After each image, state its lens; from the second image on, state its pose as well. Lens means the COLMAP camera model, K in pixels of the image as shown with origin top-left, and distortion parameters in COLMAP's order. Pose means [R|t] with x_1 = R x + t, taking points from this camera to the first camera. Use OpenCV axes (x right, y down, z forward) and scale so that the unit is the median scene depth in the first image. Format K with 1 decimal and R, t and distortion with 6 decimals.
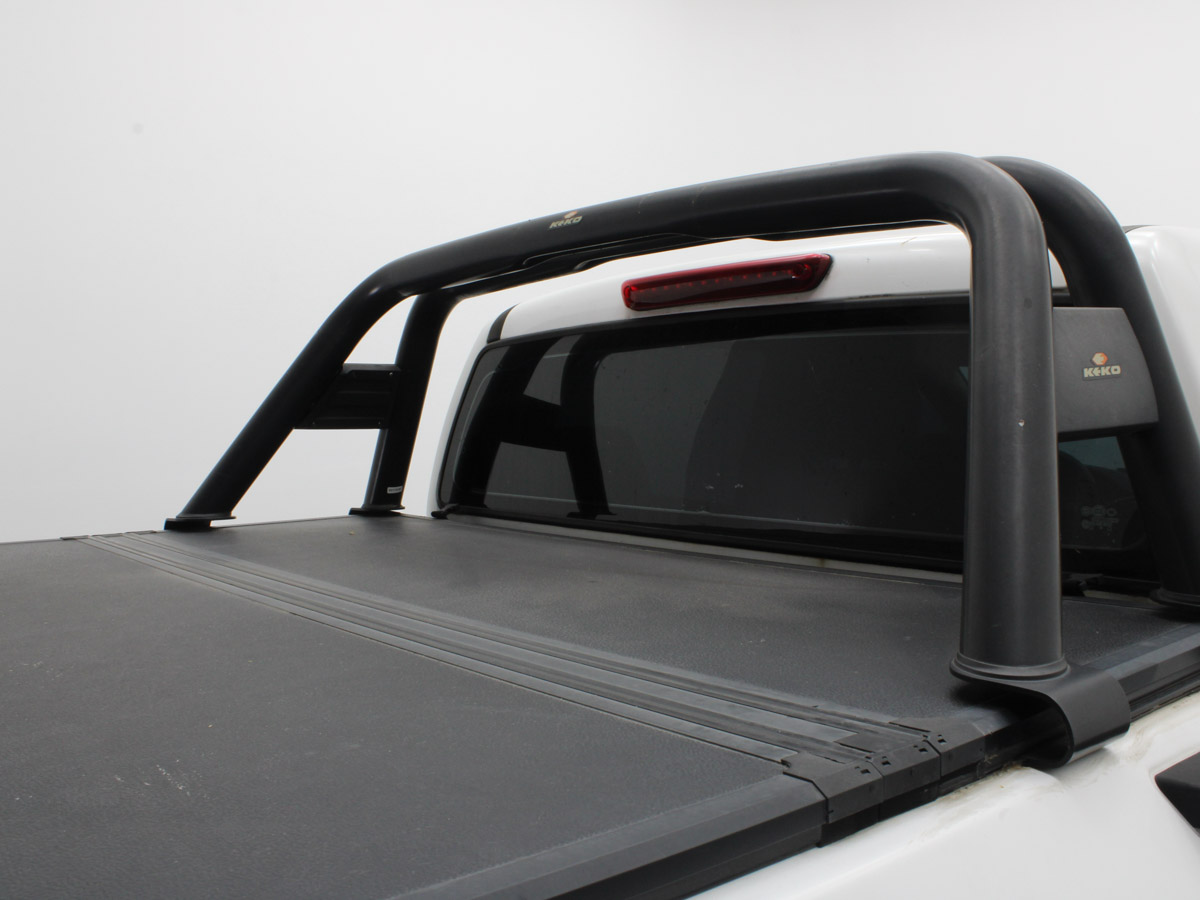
lens RADIAL K [[1124.9, 0, 602.7], [0, 1124.9, 447.1], [0, 0, 1]] dist [-0.170374, 0.151941]
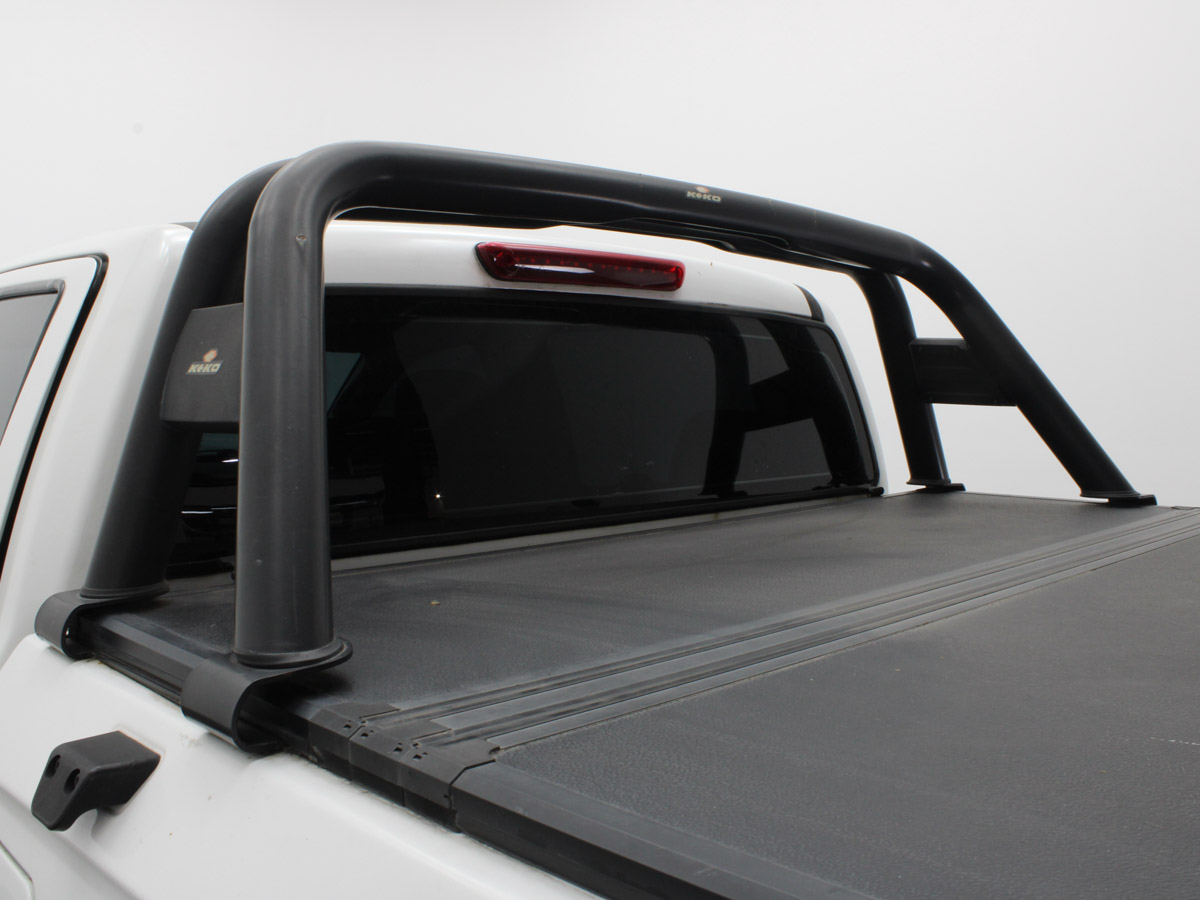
lens RADIAL K [[1124.9, 0, 602.7], [0, 1124.9, 447.1], [0, 0, 1]] dist [-0.170374, 0.151941]
pose [[-0.068143, -0.040950, 0.996835, -0.991726], [0.043500, 0.998085, 0.043975, -0.031737], [-0.996727, 0.046359, -0.066231, 1.158537]]
